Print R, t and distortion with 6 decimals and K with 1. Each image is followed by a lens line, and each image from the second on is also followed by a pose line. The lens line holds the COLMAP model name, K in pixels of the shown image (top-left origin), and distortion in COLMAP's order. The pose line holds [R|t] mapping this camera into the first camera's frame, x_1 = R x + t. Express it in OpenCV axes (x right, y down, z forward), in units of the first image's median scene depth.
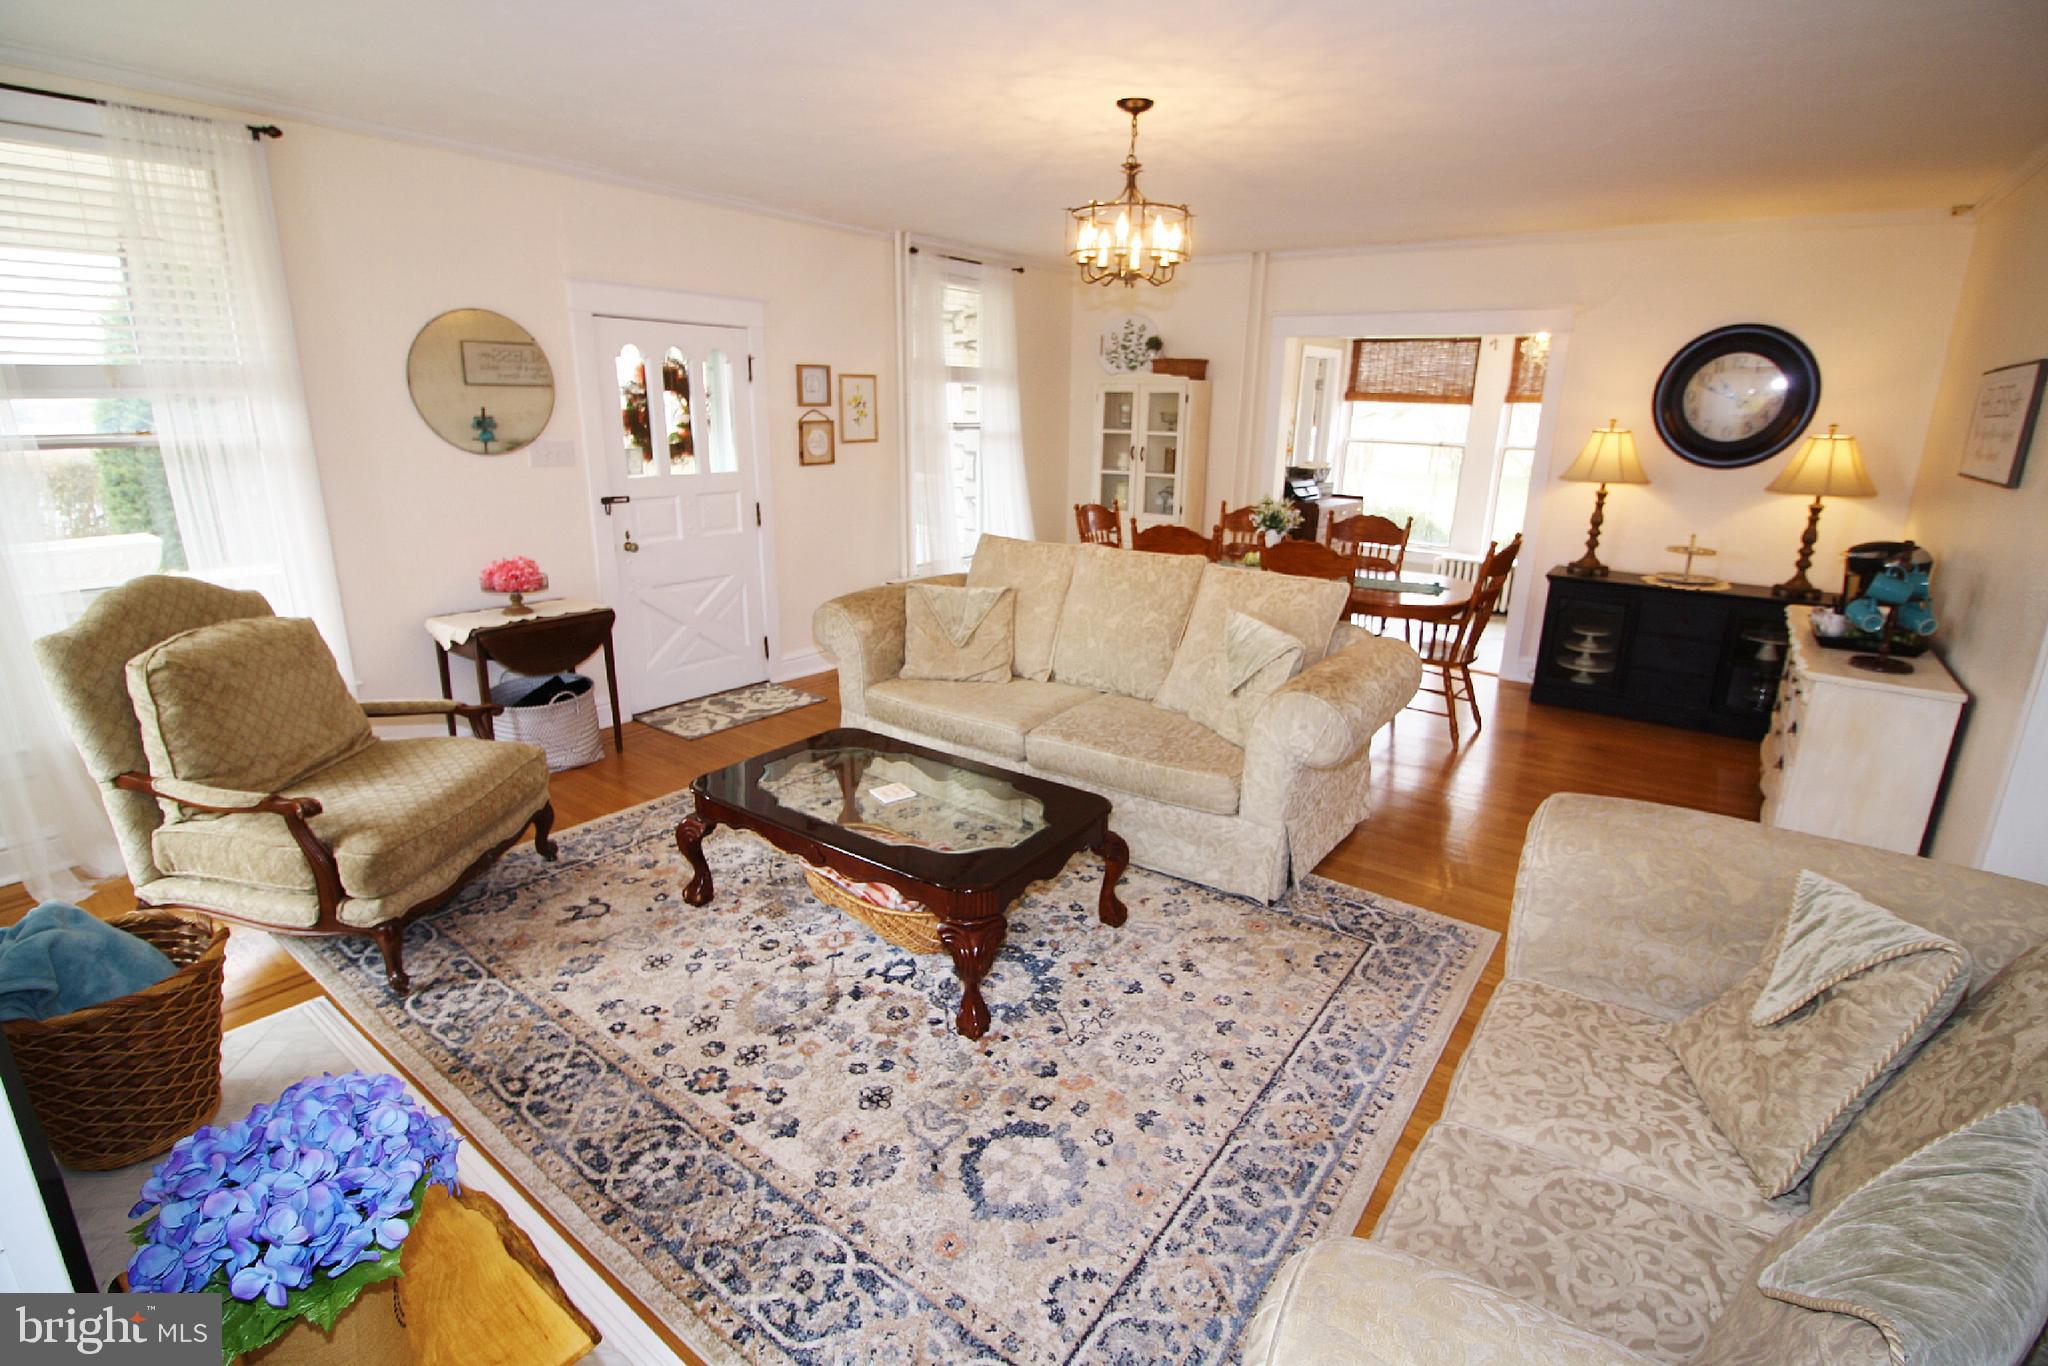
lens RADIAL K [[962.2, 0, 1050.6], [0, 962.2, 672.1], [0, 0, 1]] dist [-0.000896, -0.010692]
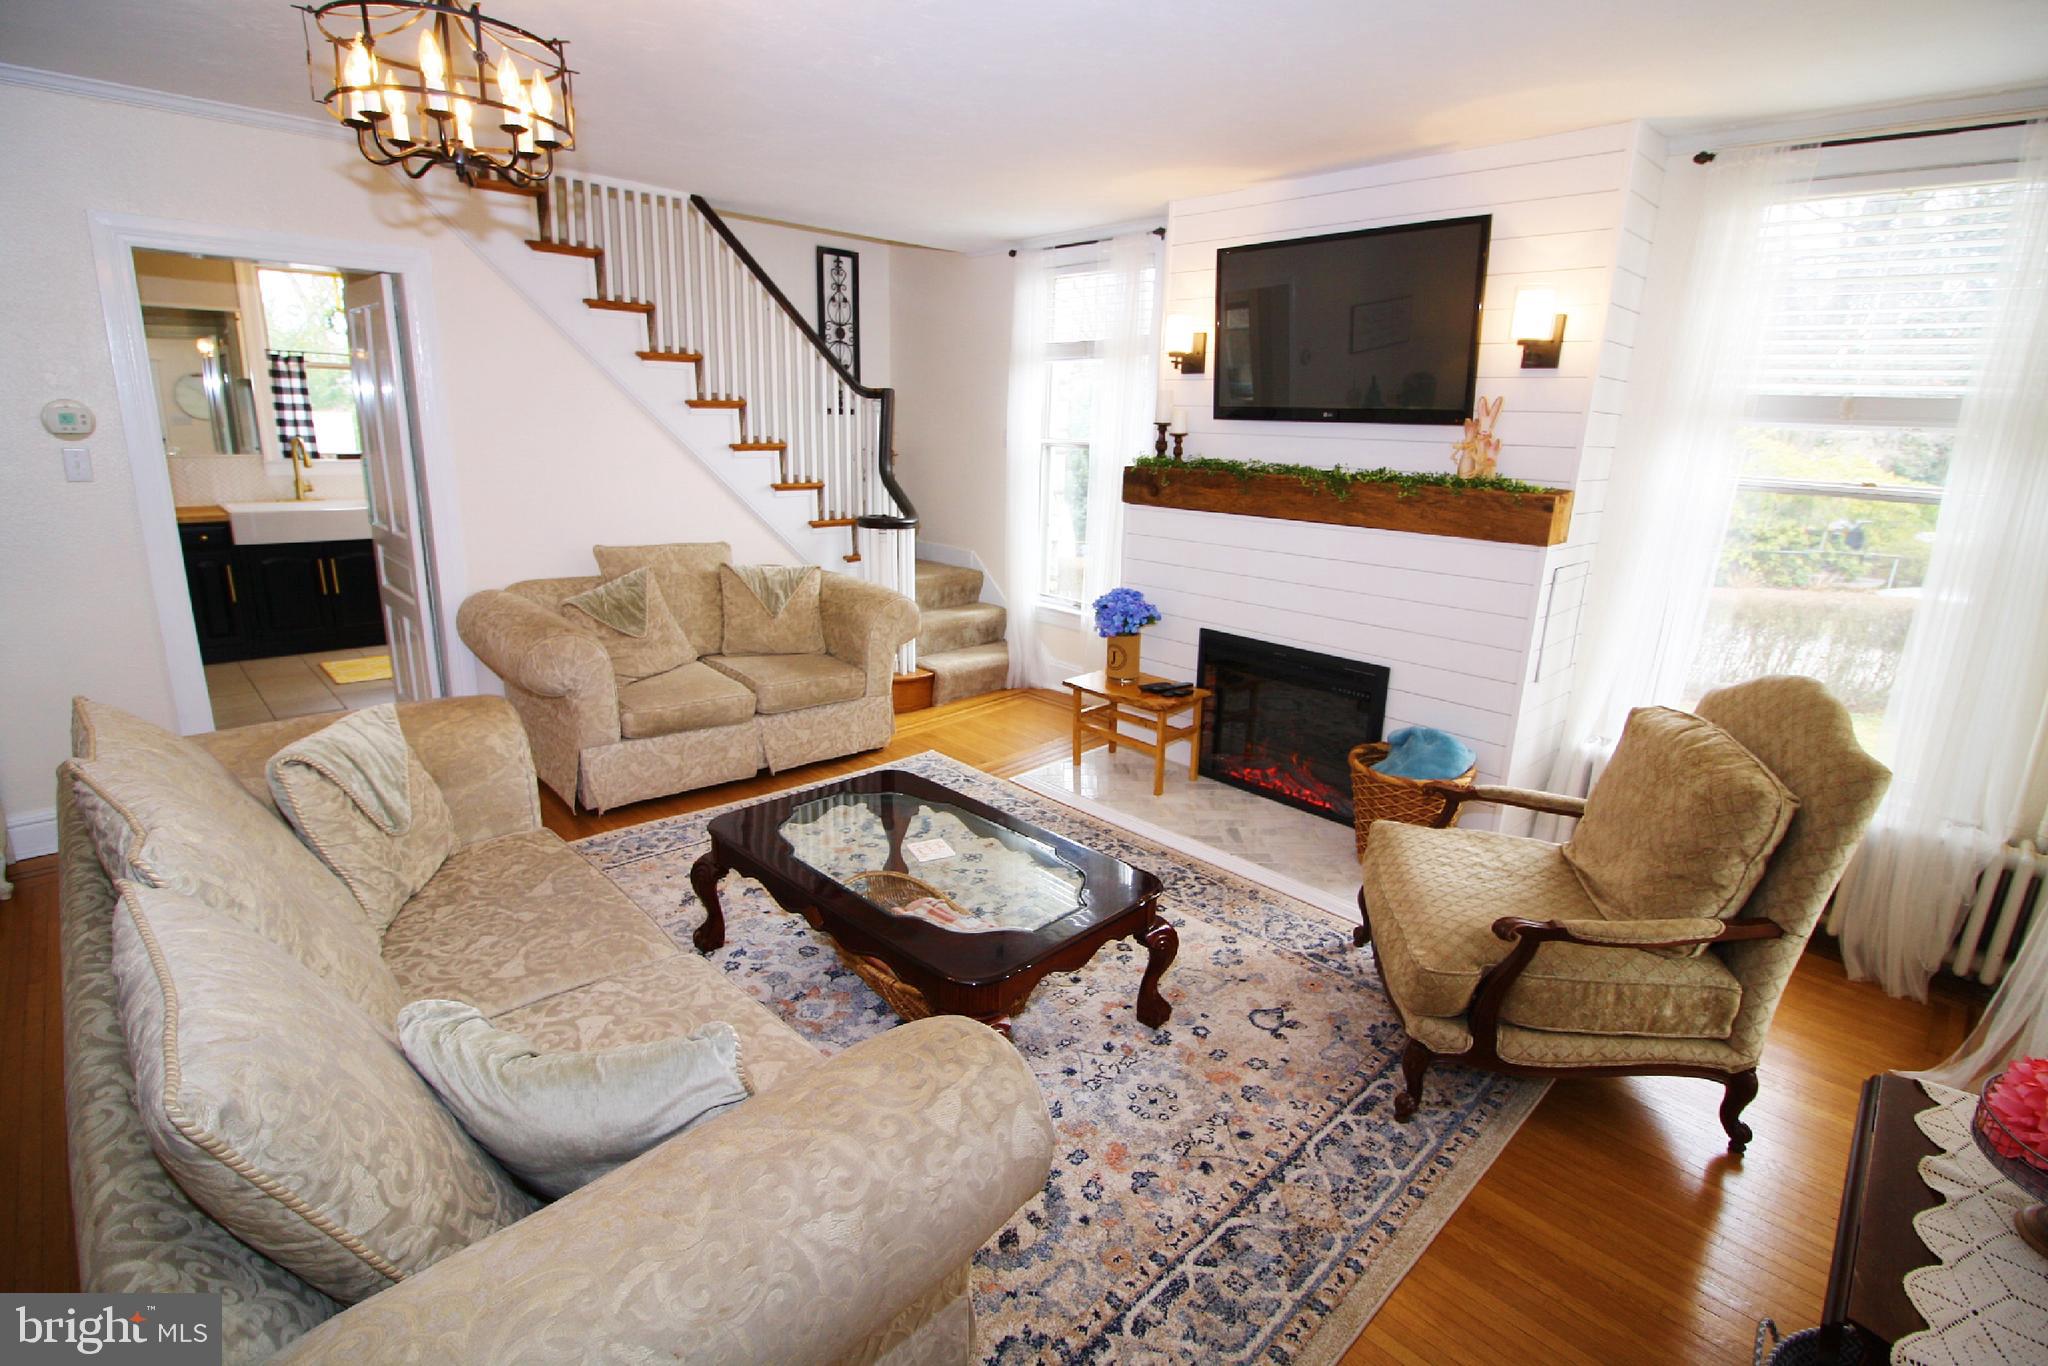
lens RADIAL K [[962.2, 0, 1048.0], [0, 962.2, 677.9], [0, 0, 1]] dist [-0.000896, -0.010692]
pose [[-0.984339, -0.101171, 0.144362, -0.275415], [-0.013102, 0.858642, 0.512408, -0.338196], [-0.175796, 0.502492, -0.846521, 1.186604]]
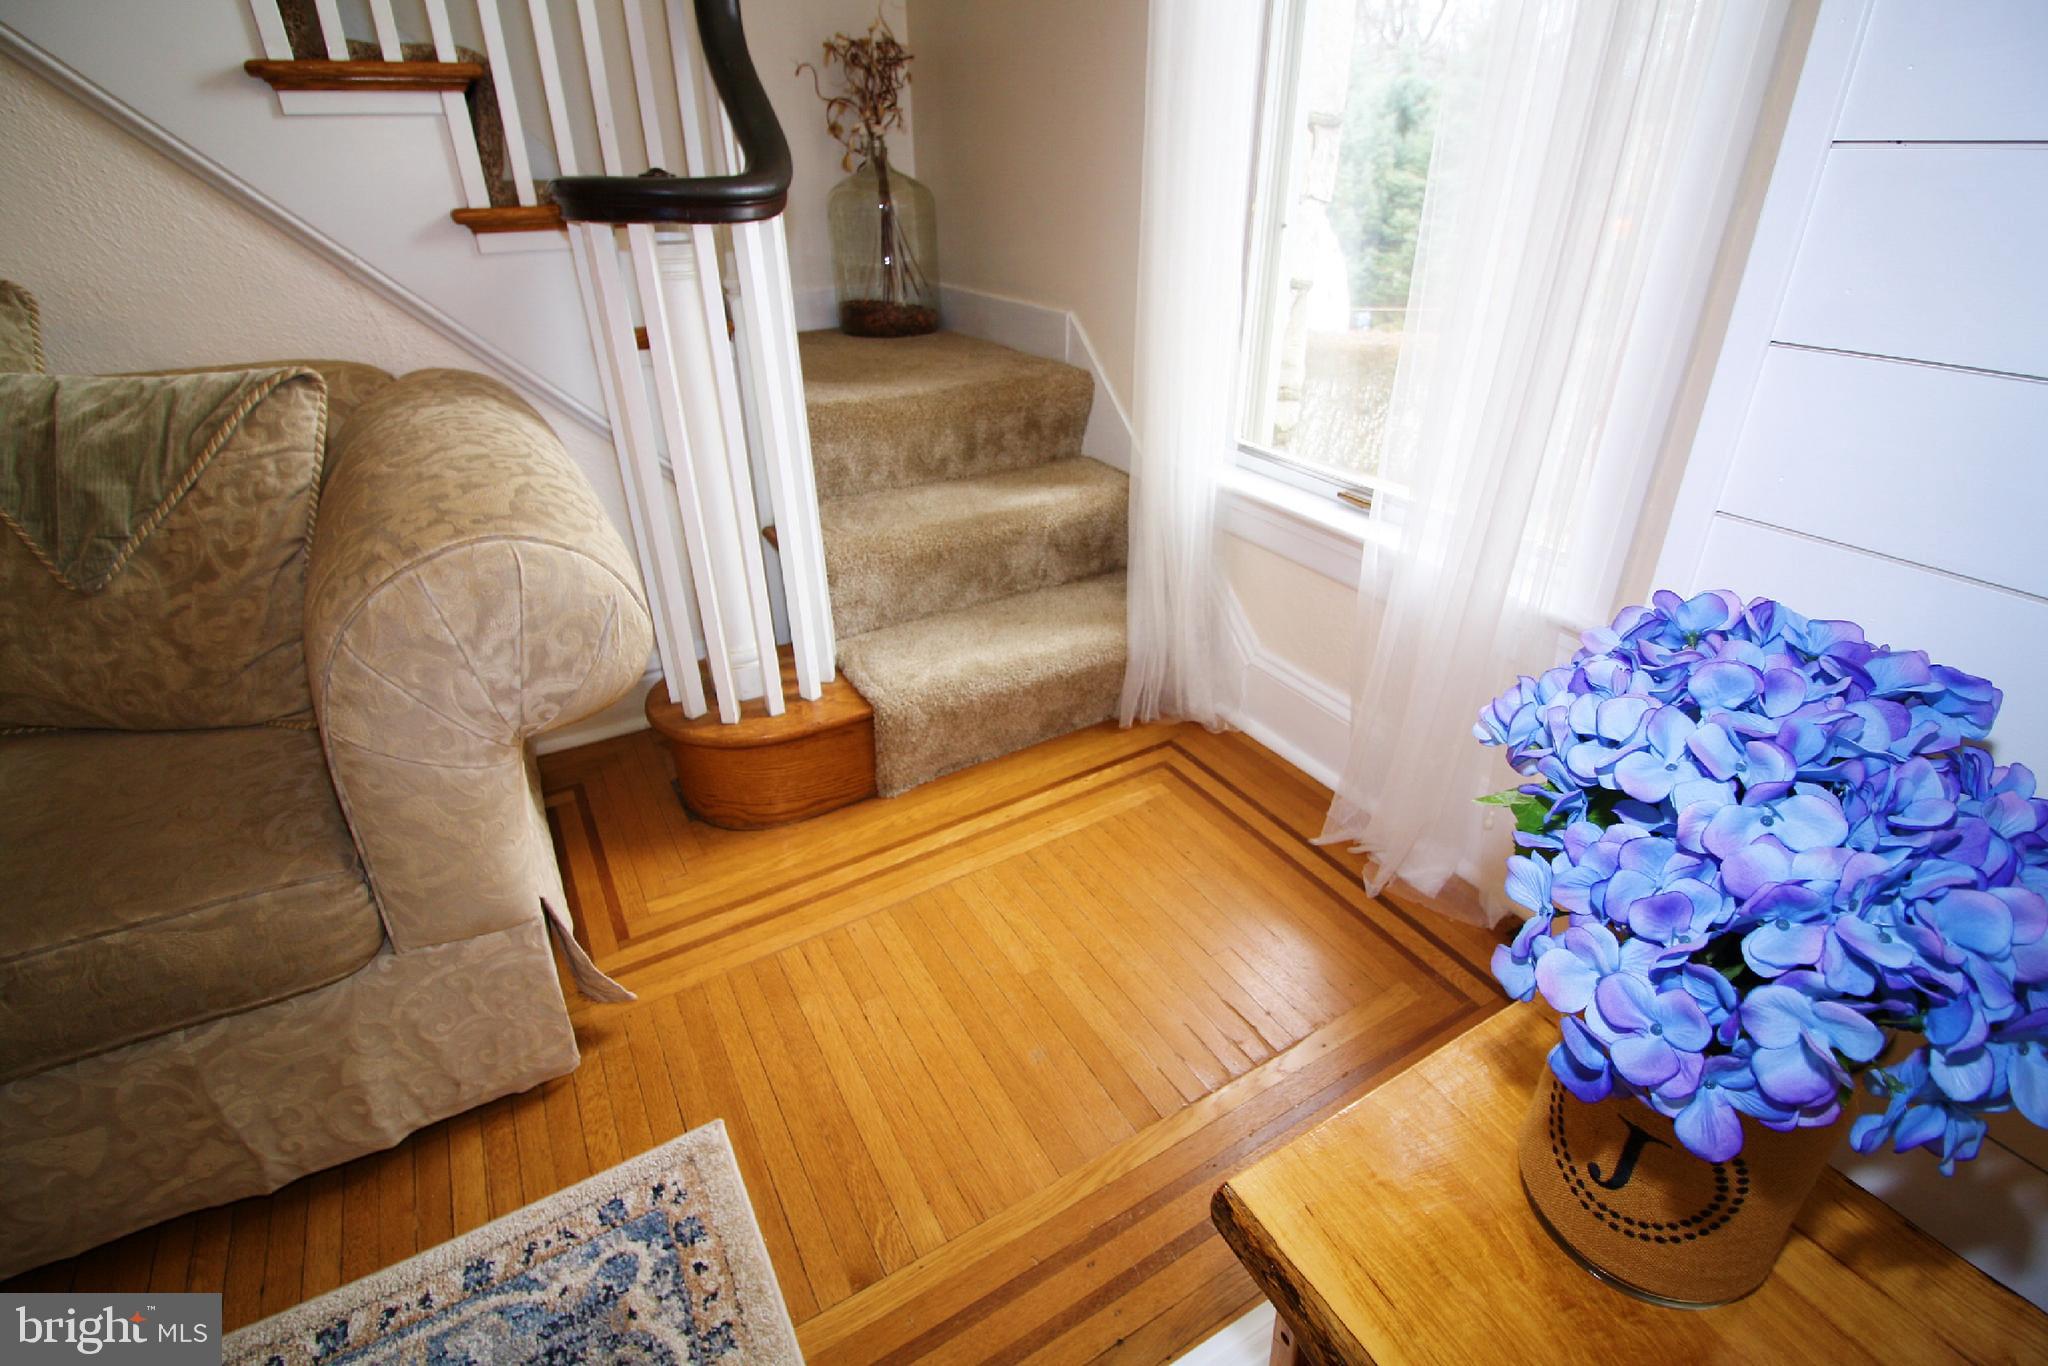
lens RADIAL K [[962.2, 0, 1035.2], [0, 962.2, 686.1], [0, 0, 1]] dist [-0.000896, -0.010692]
pose [[-0.912882, -0.212018, 0.348847, -0.146779], [0.093145, 0.723828, 0.683665, 0.031563], [-0.397454, 0.656599, -0.641021, 0.353355]]
